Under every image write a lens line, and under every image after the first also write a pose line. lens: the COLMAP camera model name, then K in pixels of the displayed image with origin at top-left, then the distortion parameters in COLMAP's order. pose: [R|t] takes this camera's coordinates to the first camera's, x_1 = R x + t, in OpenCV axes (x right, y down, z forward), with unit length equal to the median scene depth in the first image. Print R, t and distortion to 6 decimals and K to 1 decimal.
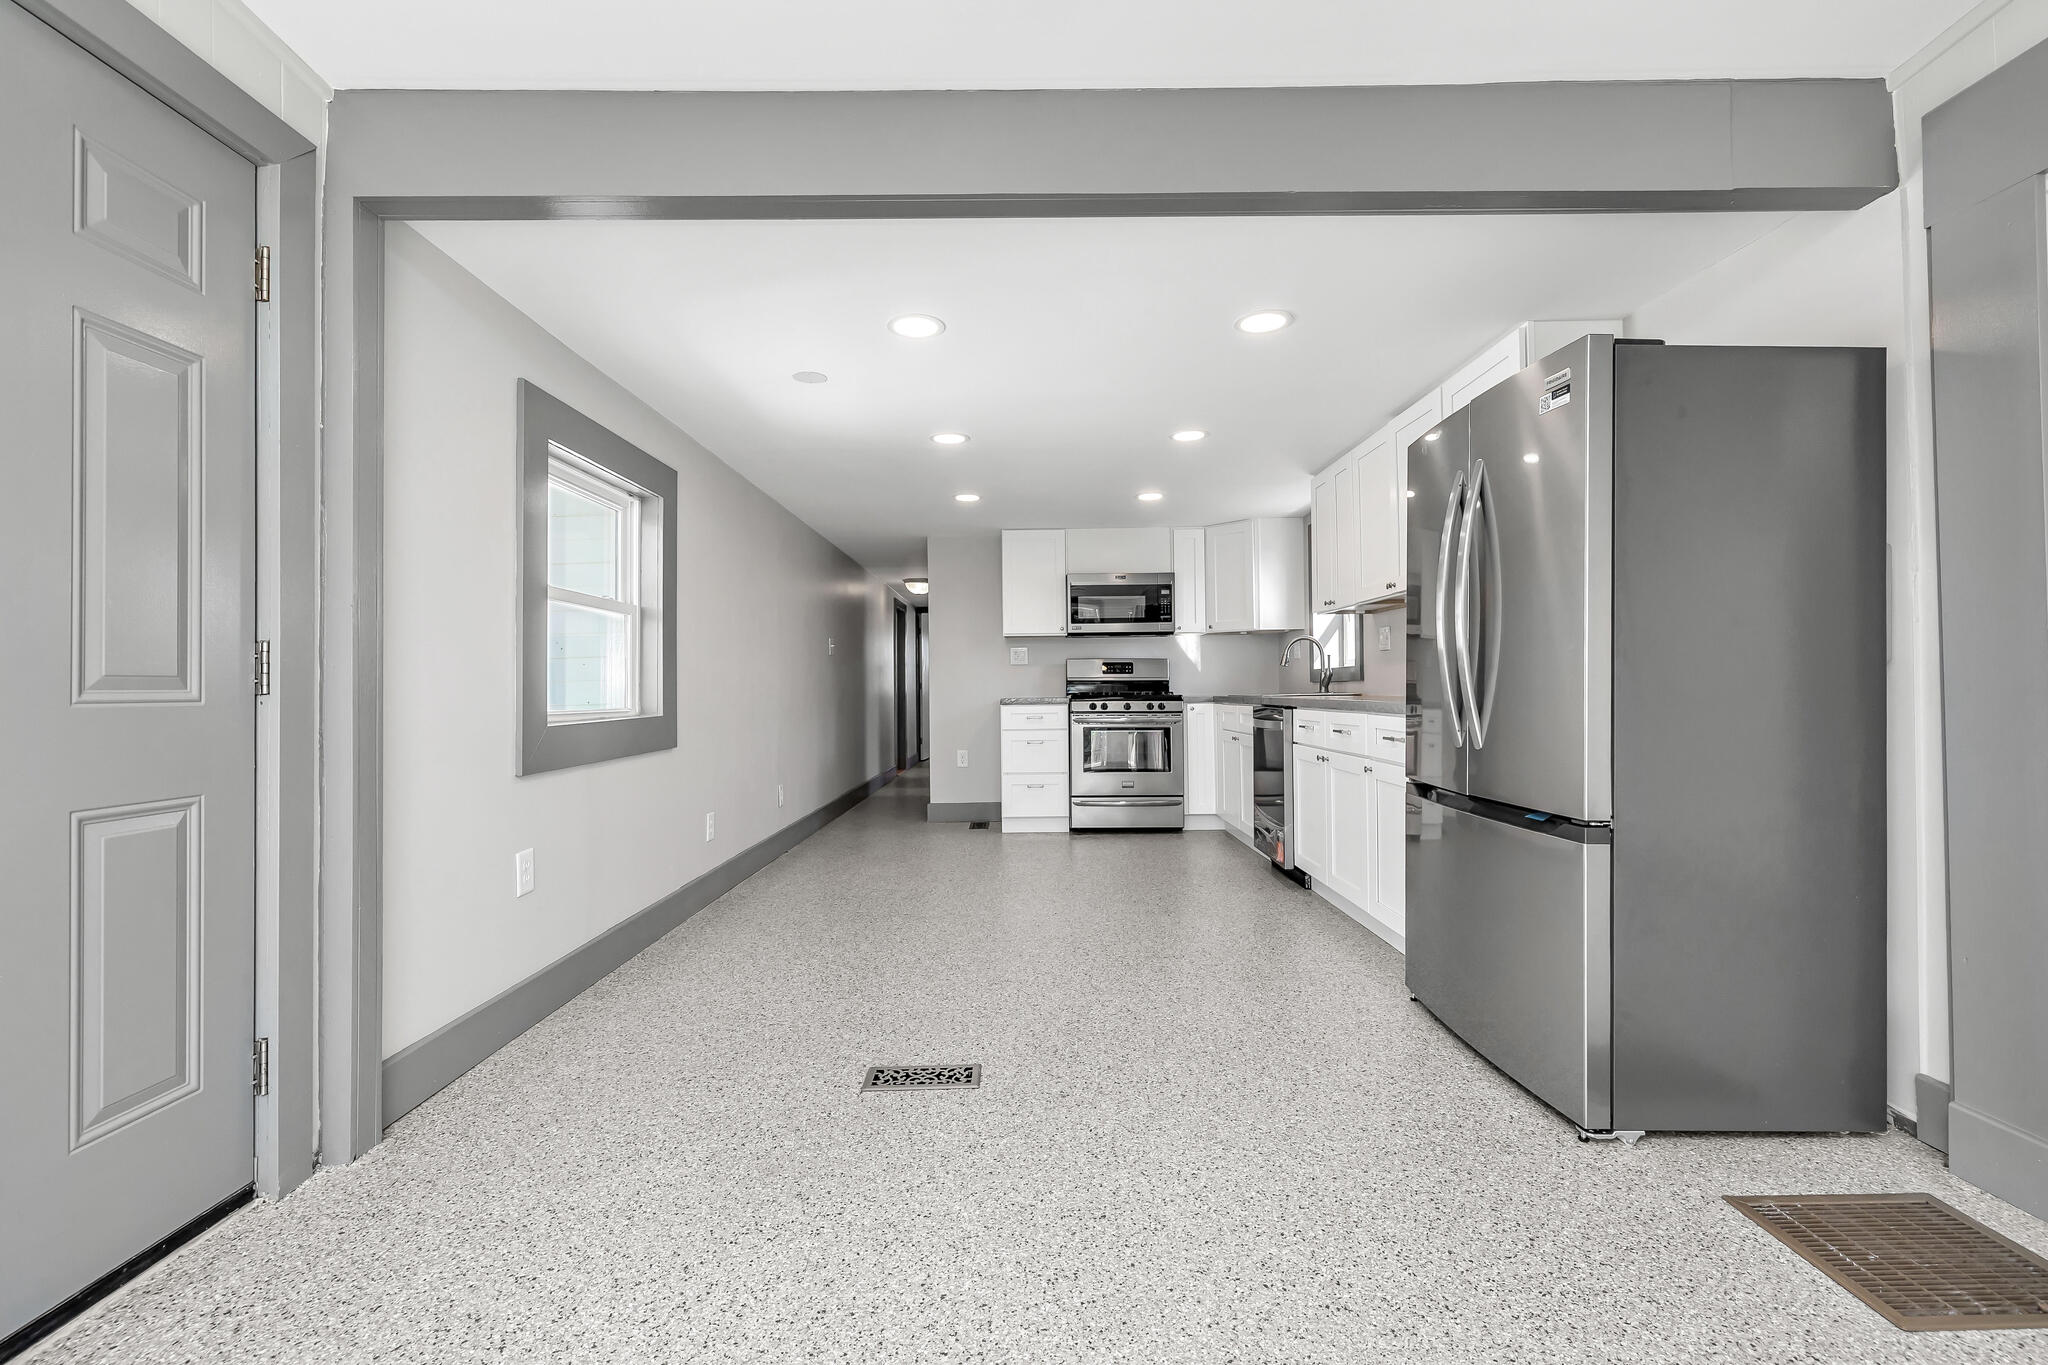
lens RADIAL K [[875.8, 0, 1029.8], [0, 875.8, 678.1], [0, 0, 1]] dist [-0.000671, 0.000275]
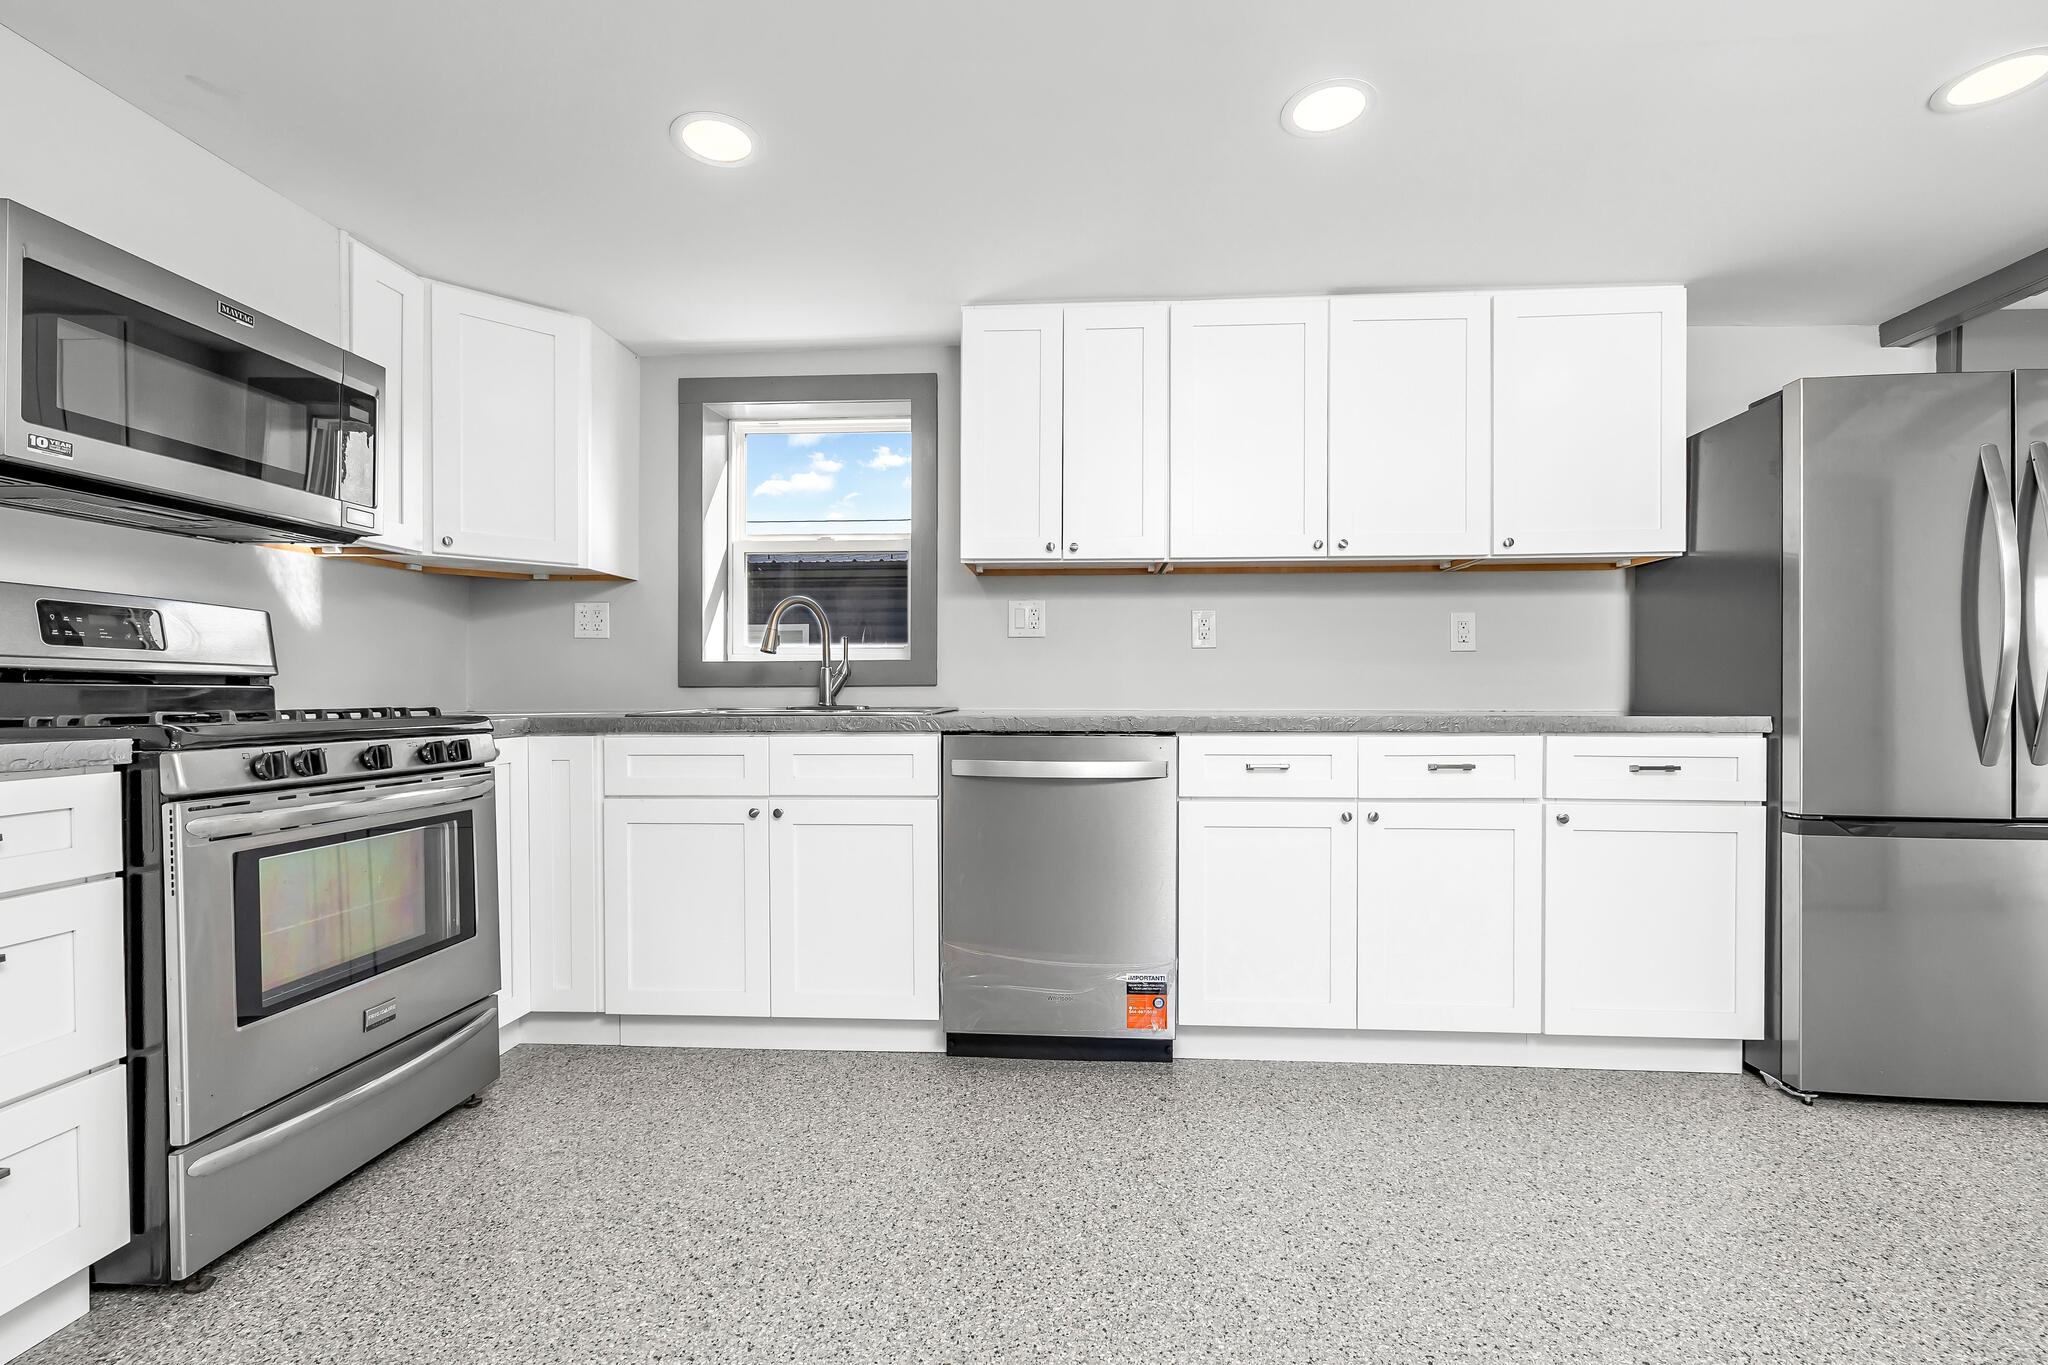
lens RADIAL K [[880.2, 0, 1027.6], [0, 880.2, 697.4], [0, 0, 1]] dist [-0.001706, -0.000193]
pose [[0.070882, 0.003429, 0.997479, -0.174881], [-0.010499, 0.999941, -0.002692, 0.009916], [-0.997429, -0.010281, 0.070914, 0.754852]]
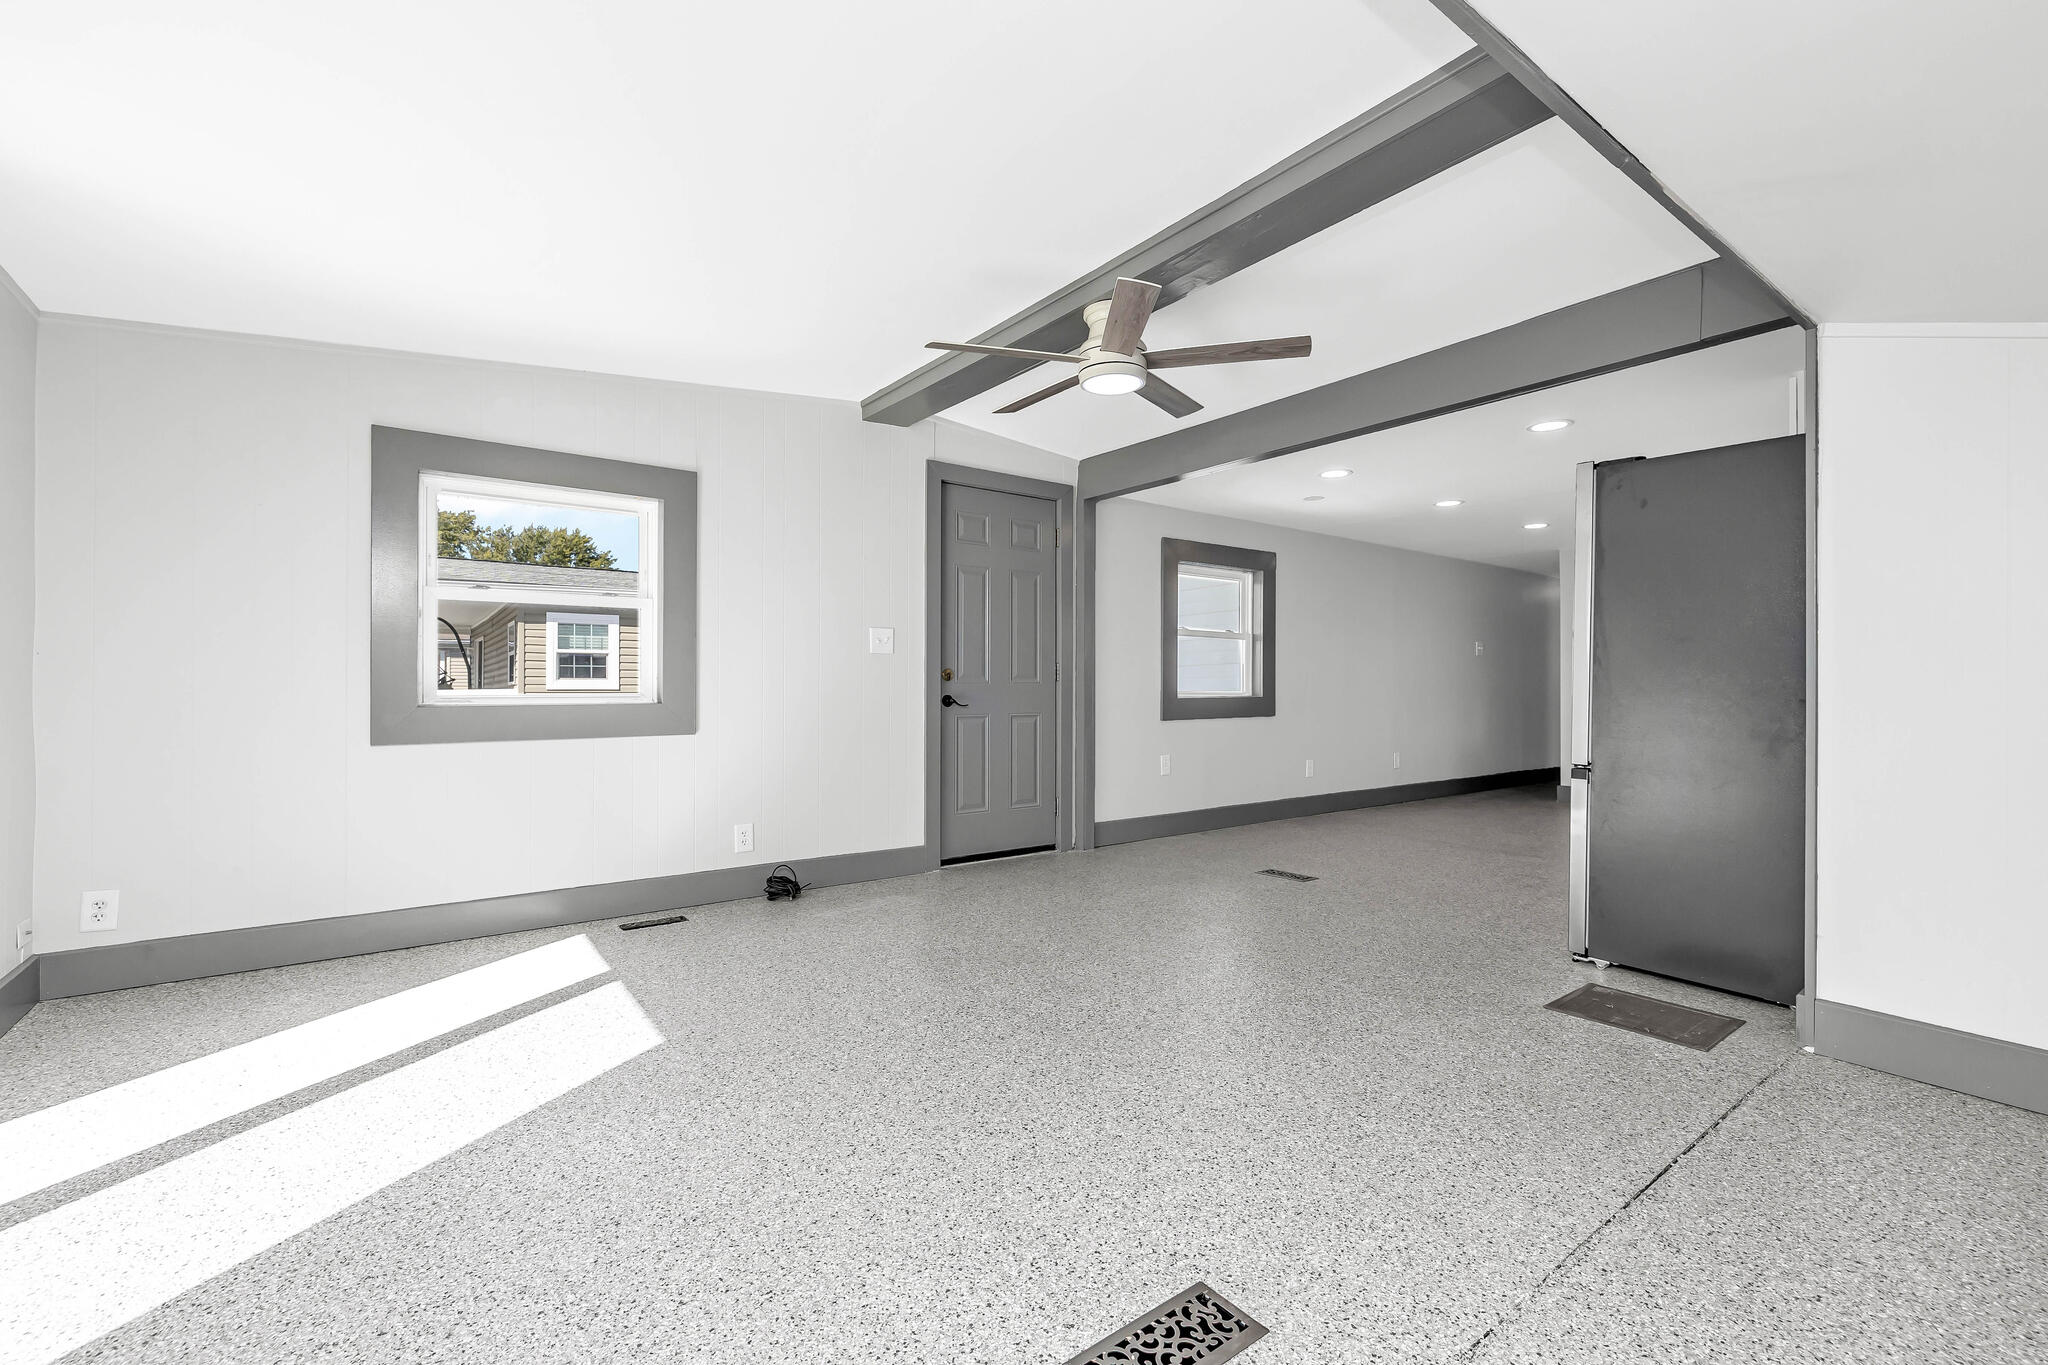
lens RADIAL K [[875.8, 0, 1029.8], [0, 875.8, 678.1], [0, 0, 1]] dist [-0.000671, 0.000275]
pose [[0.599974, 0.003860, -0.800010, 0.421884], [0.000447, 0.999987, 0.005160, -0.001740], [0.800019, -0.003454, 0.599964, -0.249044]]
